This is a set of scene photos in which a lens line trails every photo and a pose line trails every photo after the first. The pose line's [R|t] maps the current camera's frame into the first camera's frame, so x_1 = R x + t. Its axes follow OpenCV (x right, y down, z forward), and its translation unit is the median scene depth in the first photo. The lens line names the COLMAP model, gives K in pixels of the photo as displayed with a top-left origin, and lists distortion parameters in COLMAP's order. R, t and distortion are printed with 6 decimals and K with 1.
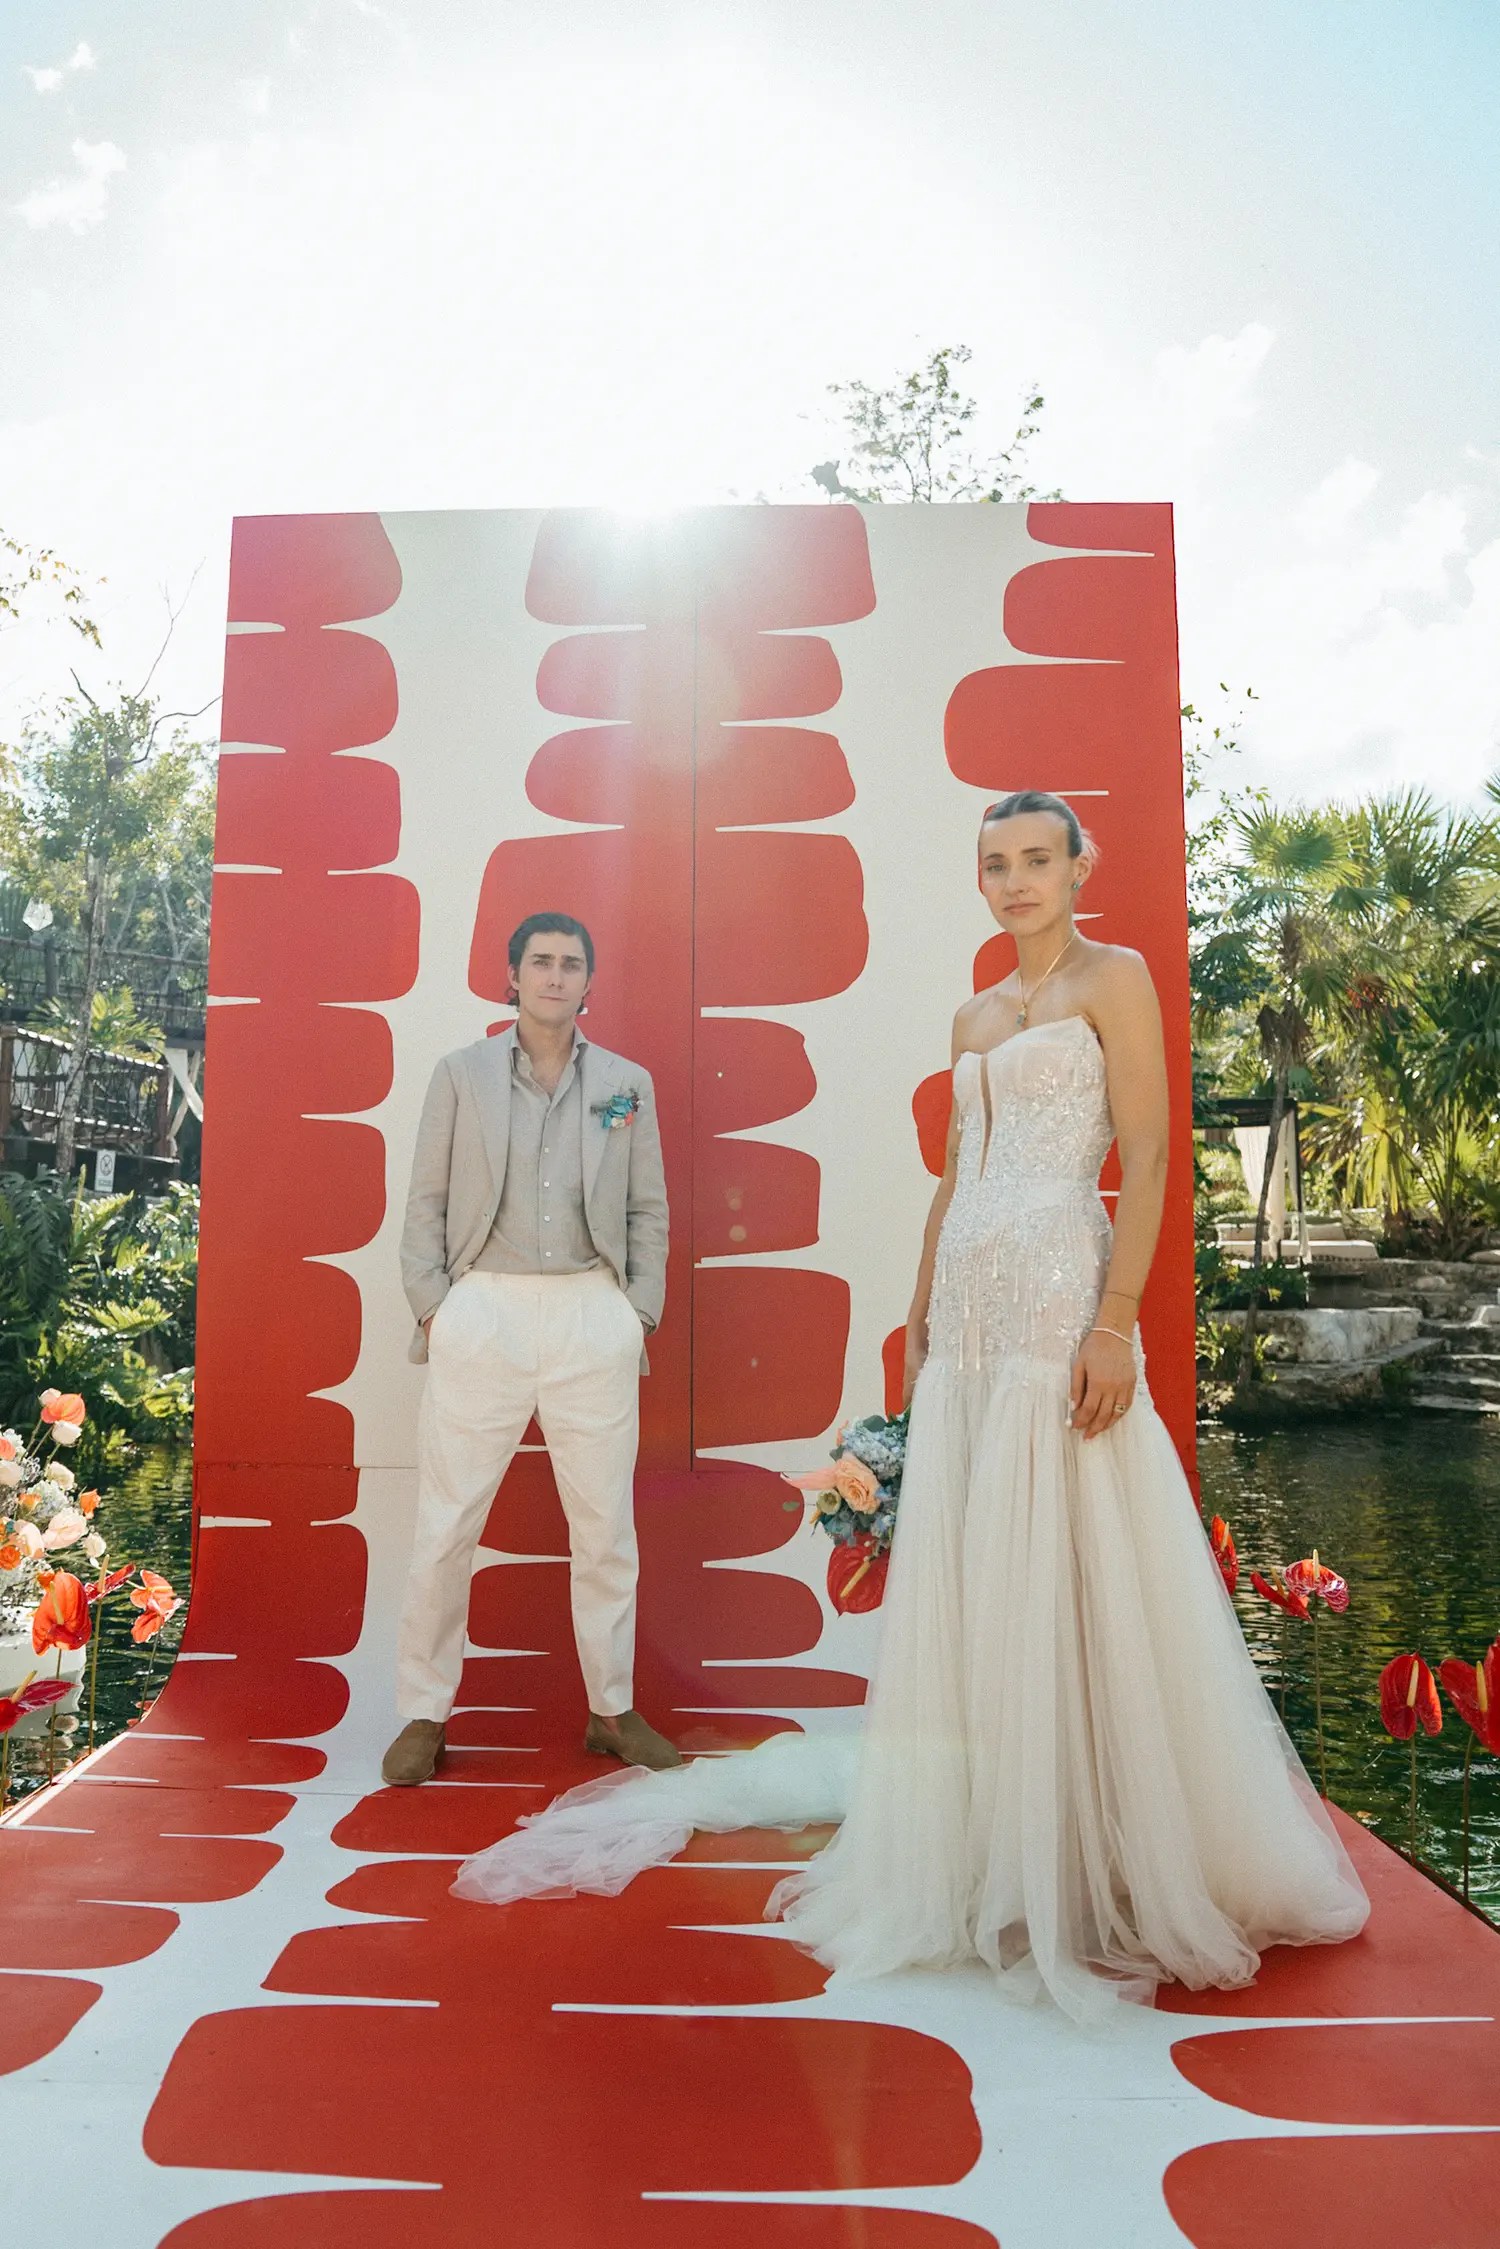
lens RADIAL K [[1661.4, 0, 750.0], [0, 1661.4, 1124.5], [0, 0, 1]] dist [-0.106162, 0.066629]
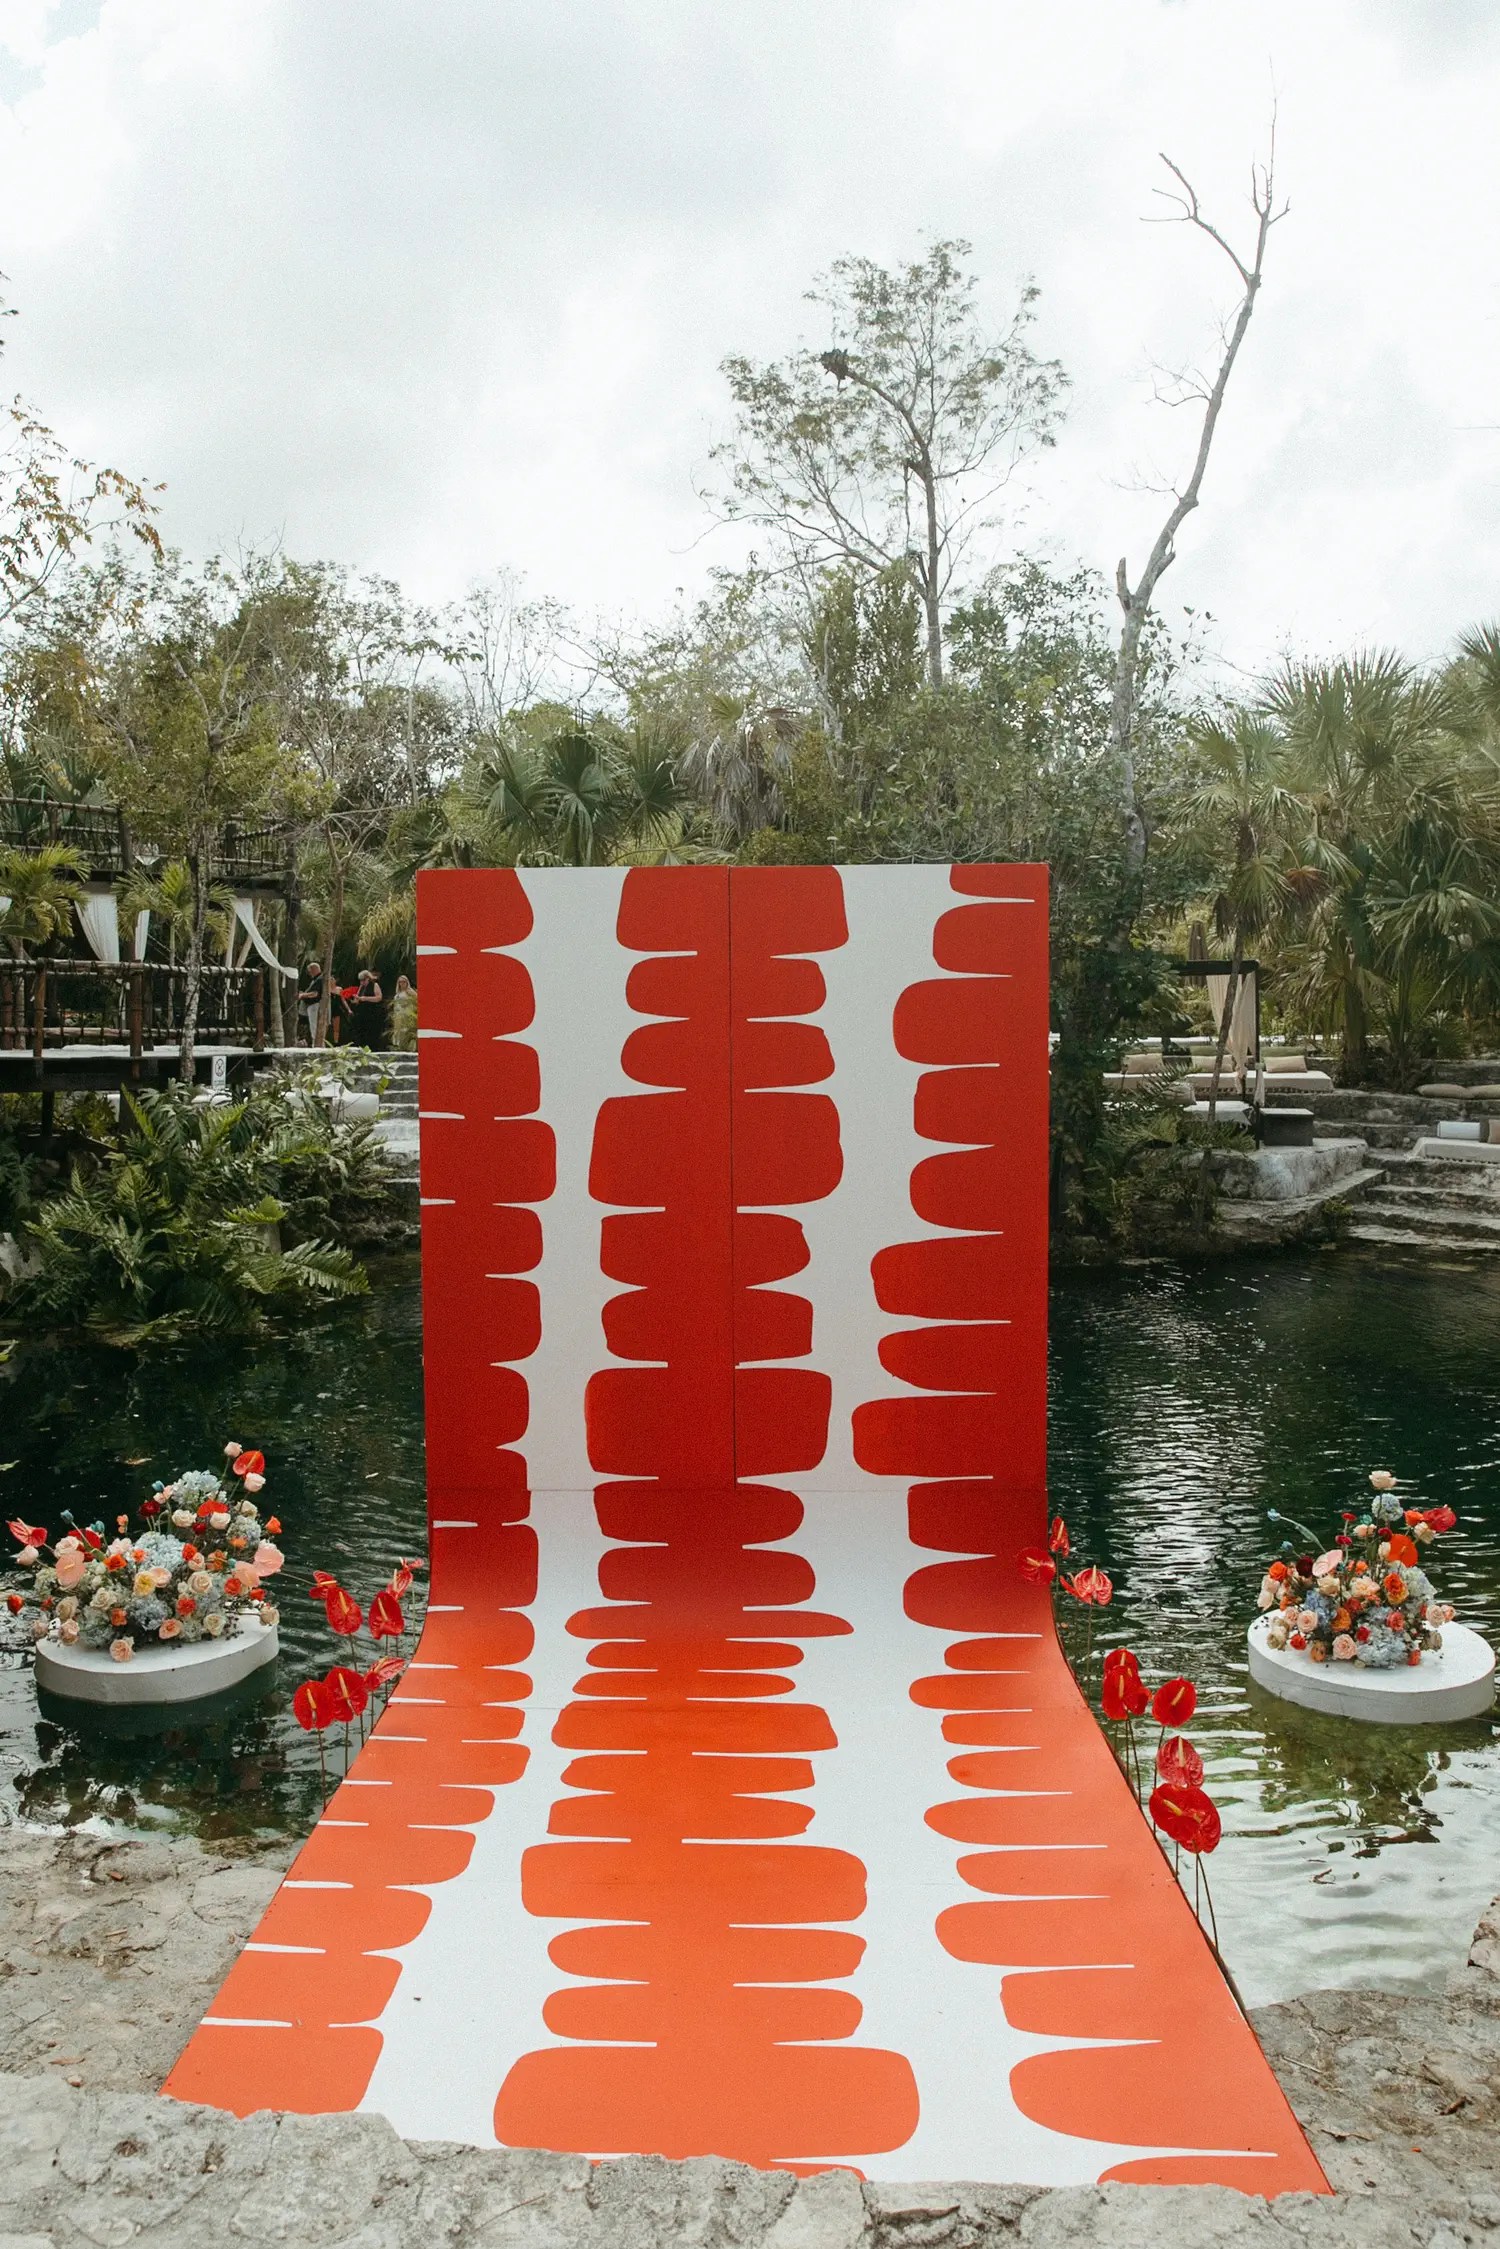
lens RADIAL K [[1665.0, 0, 751.0], [0, 1665.0, 1076.5], [0, 0, 1]] dist [-0.068799, 0.002052]
pose [[0.999866, -0.010838, -0.012279, 0.004895], [0.012406, 0.990659, 0.135798, -0.398196], [0.010692, -0.135932, 0.990660, -0.540439]]
